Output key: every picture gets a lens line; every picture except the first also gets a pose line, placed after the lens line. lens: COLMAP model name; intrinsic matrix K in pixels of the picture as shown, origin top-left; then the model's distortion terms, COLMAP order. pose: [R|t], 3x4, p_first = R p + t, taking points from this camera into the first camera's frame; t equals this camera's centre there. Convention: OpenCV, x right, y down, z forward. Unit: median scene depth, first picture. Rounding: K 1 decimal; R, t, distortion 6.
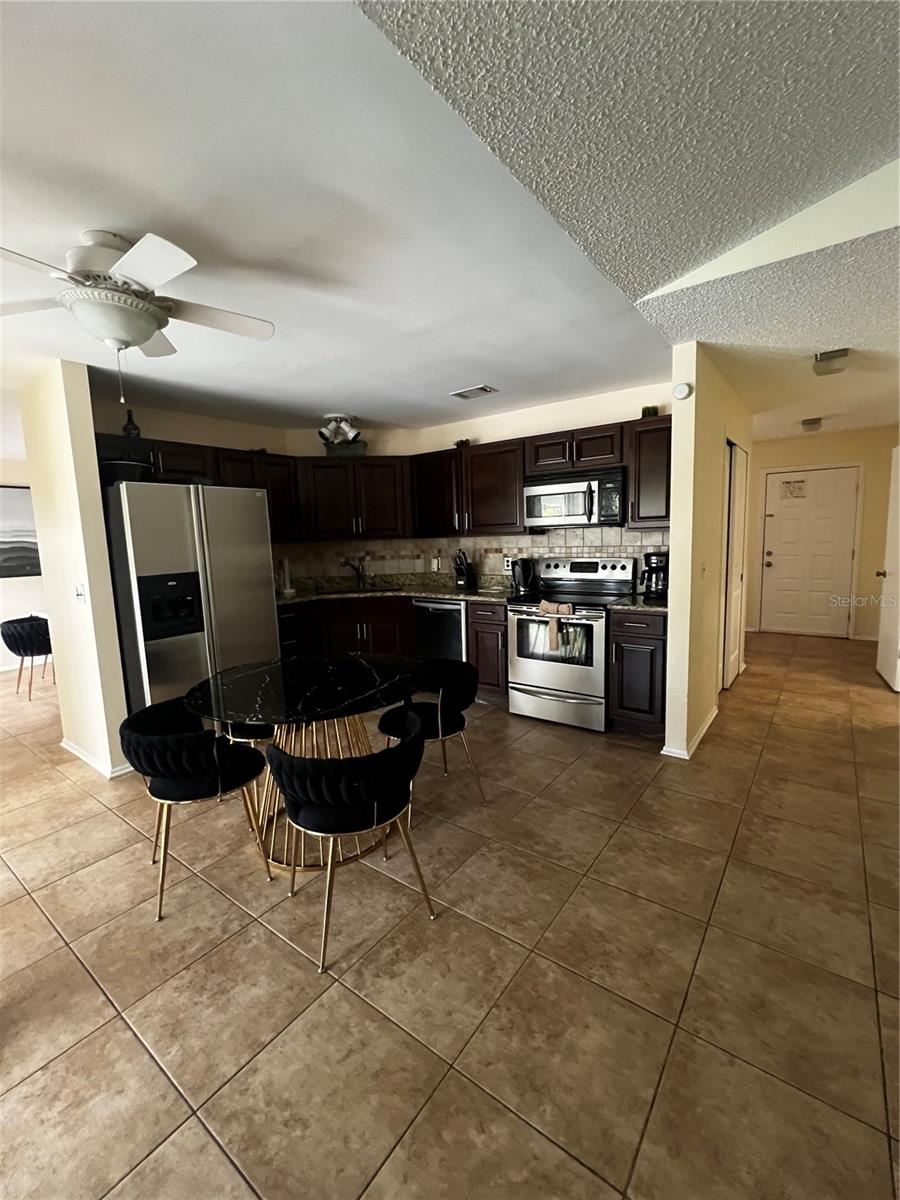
lens RADIAL K [[486.6, 0, 452.0], [0, 486.6, 599.1], [0, 0, 1]] dist [-0.002185, 0.000628]
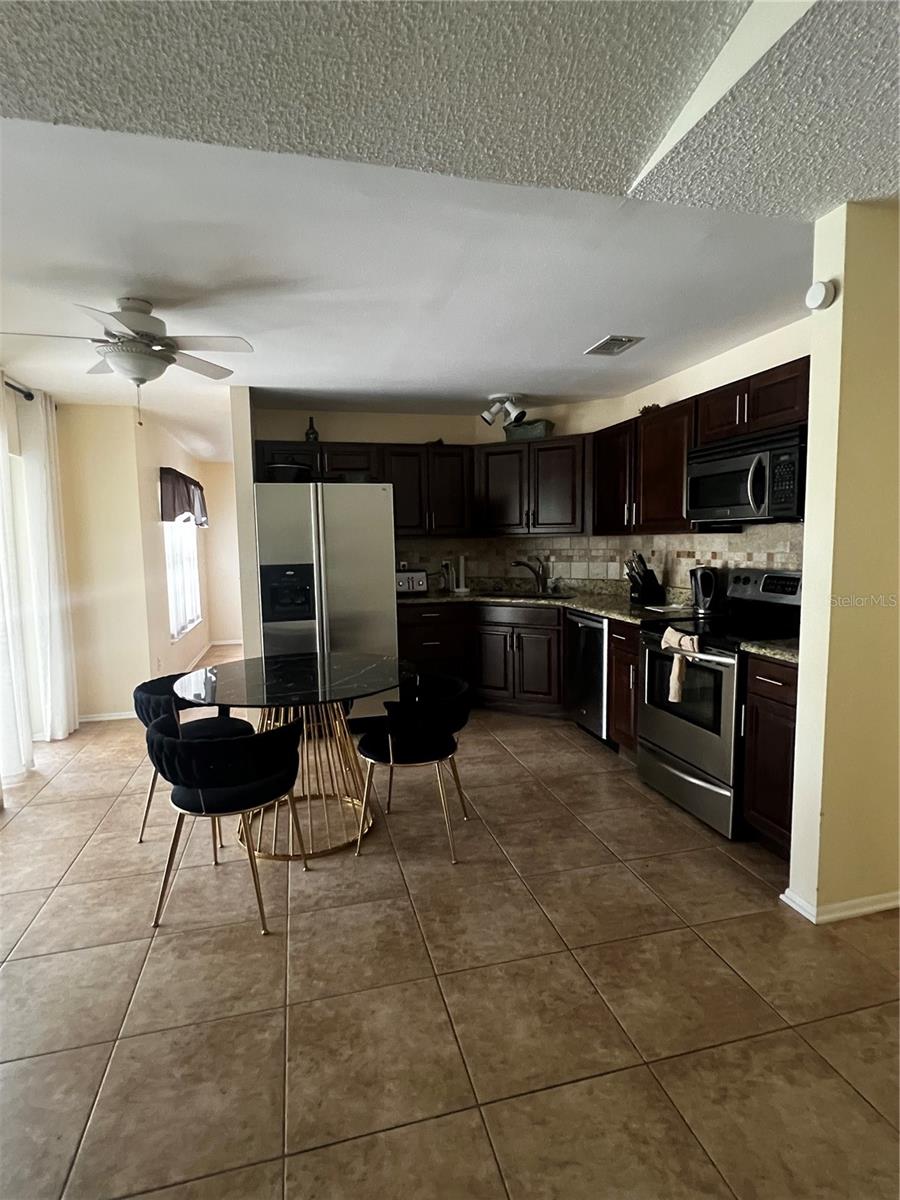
lens RADIAL K [[585.0, 0, 451.7], [0, 585.0, 599.0], [0, 0, 1]] dist [0.000700, 0.000911]
pose [[0.792576, 0.082369, -0.604184, 0.423506], [-0.088052, 0.995910, 0.020266, -0.026662], [0.603382, 0.037137, 0.796587, 0.131638]]
